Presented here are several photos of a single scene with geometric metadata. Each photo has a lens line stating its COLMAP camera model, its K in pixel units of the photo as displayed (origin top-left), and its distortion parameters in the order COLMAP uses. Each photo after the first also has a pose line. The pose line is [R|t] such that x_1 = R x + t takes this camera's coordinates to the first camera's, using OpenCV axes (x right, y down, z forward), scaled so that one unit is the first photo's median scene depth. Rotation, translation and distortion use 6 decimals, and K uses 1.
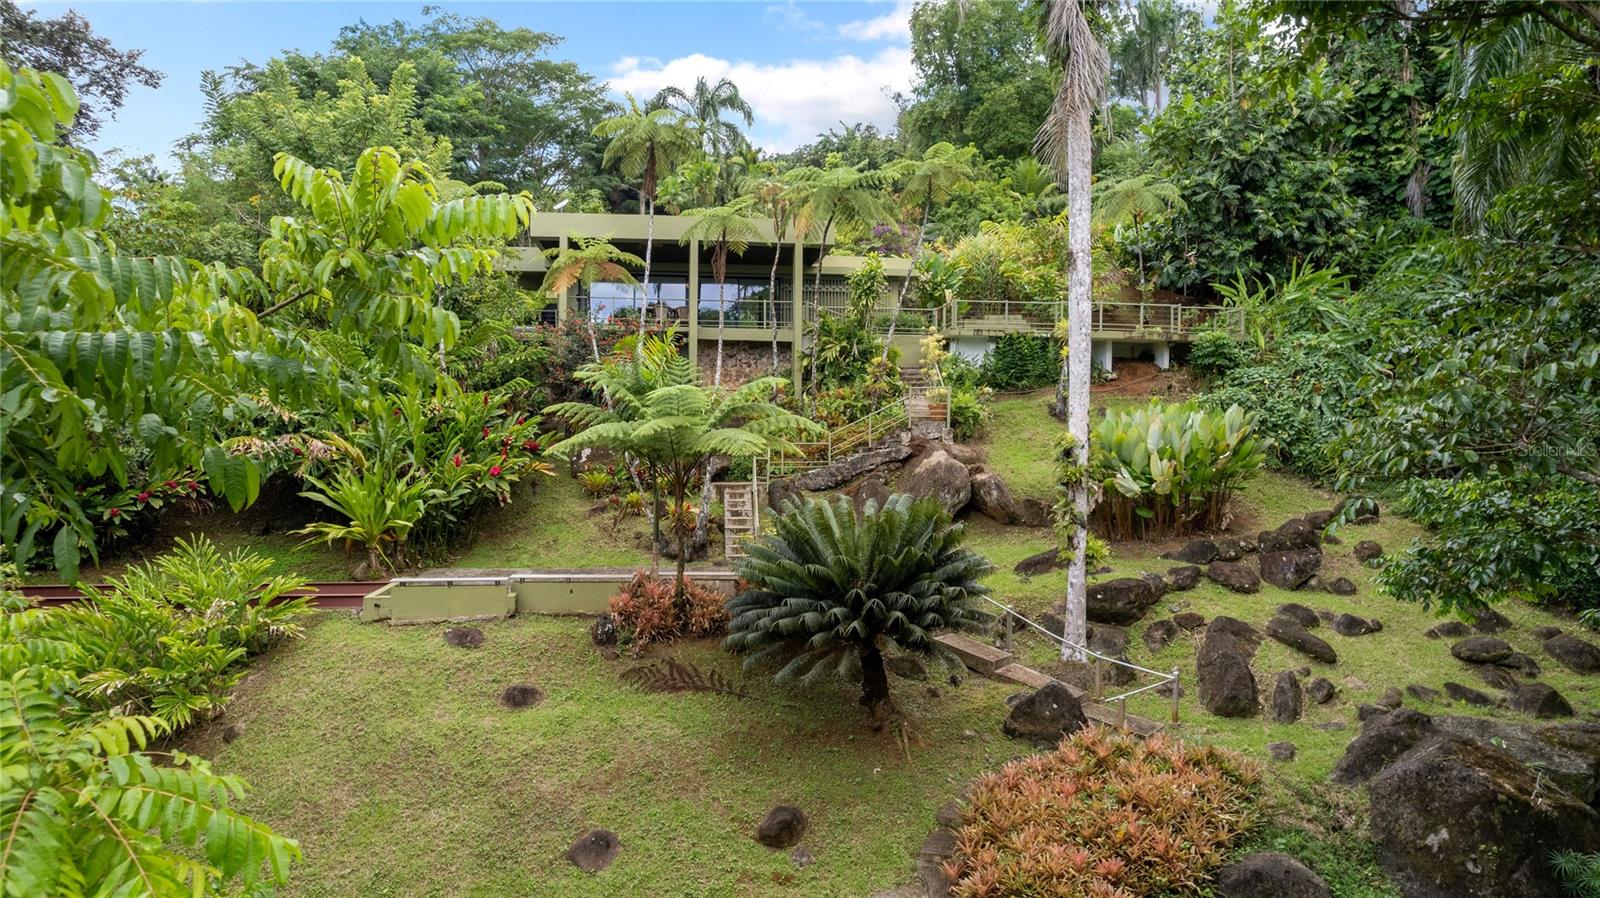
lens RADIAL K [[1025.1, 0, 799.4], [0, 1025.1, 454.1], [0, 0, 1]] dist [-0.070797, 0.064213]
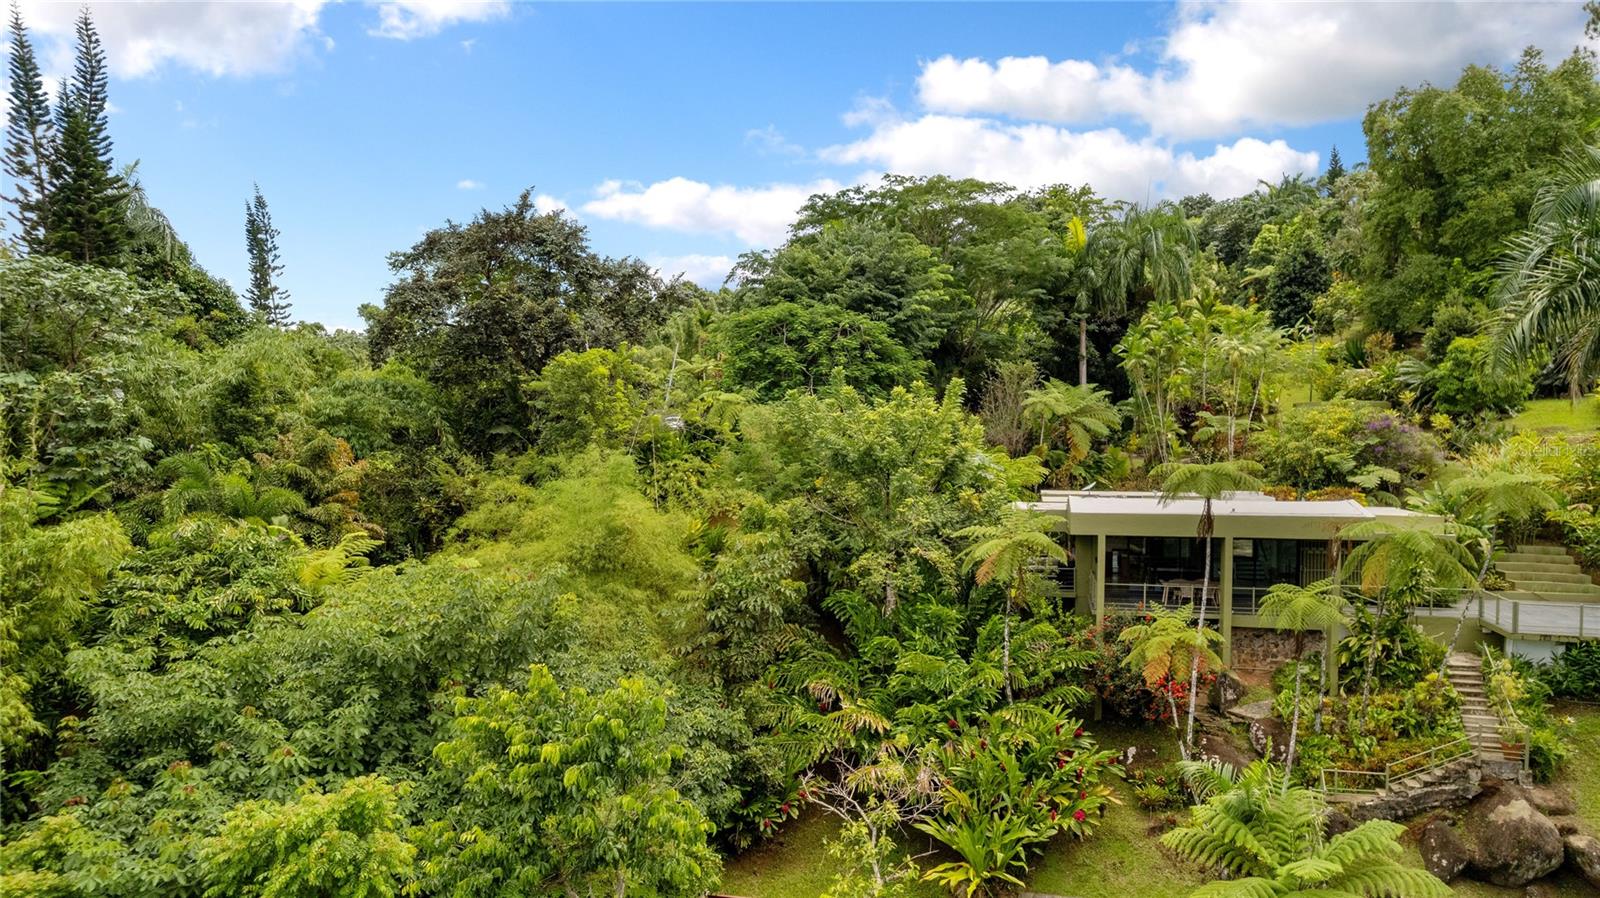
lens RADIAL K [[1025.1, 0, 800.0], [0, 1025.1, 449.3], [0, 0, 1]] dist [-0.070797, 0.064213]
pose [[0.937480, 0.001485, -0.348036, -0.198714], [-0.003544, 0.999980, -0.005281, -0.380139], [0.348021, 0.006185, 0.937466, -0.157994]]
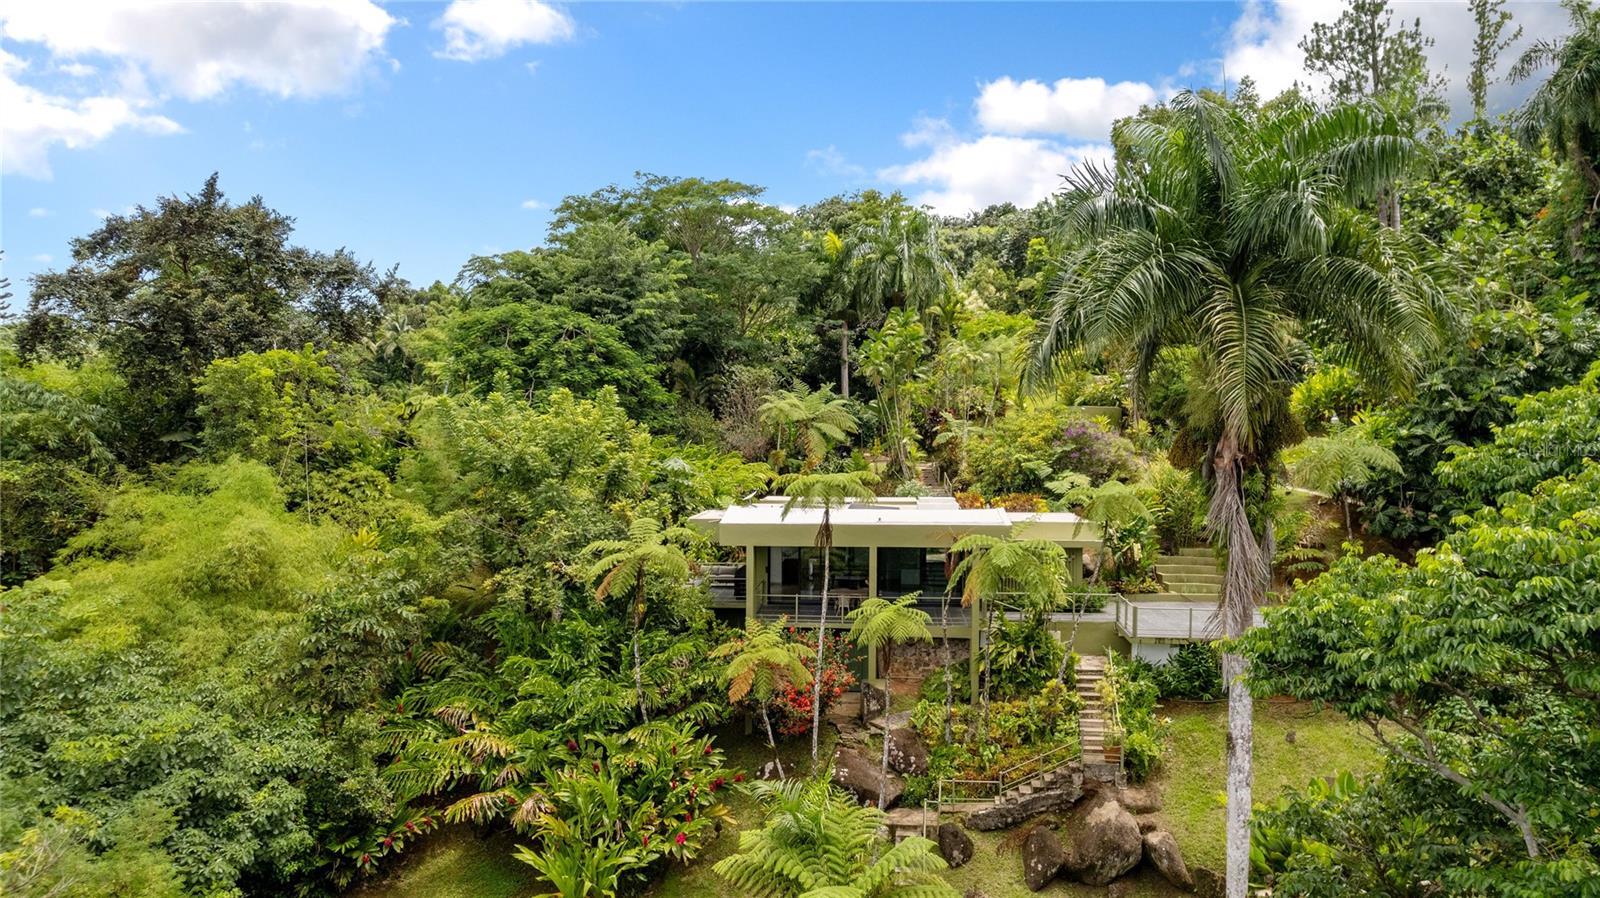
lens RADIAL K [[1025.1, 0, 800.3], [0, 1025.1, 452.8], [0, 0, 1]] dist [-0.070797, 0.064213]
pose [[0.977927, 0.000319, -0.208945, 0.053616], [-0.000832, 0.999997, -0.002368, -0.394003], [0.208943, 0.002490, 0.977925, -0.036980]]
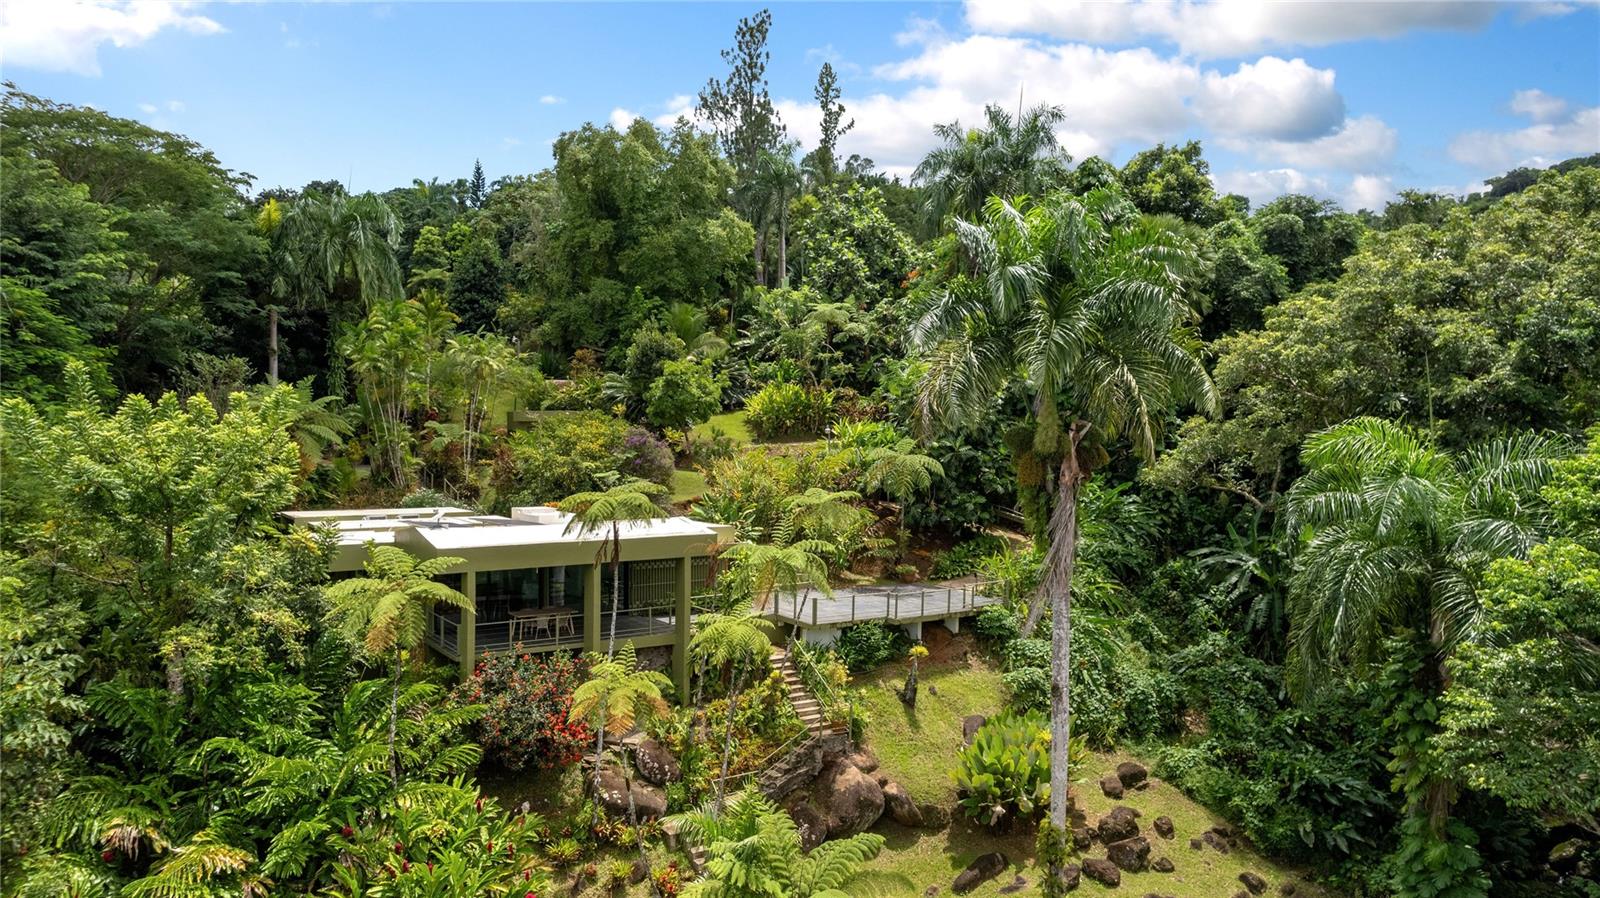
lens RADIAL K [[1025.1, 0, 800.8], [0, 1025.1, 465.2], [0, 0, 1]] dist [-0.070797, 0.064213]
pose [[0.876610, -0.008885, 0.481120, -0.536986], [0.001682, 0.999880, 0.015401, -0.418679], [-0.481199, -0.012691, 0.876519, 0.024214]]
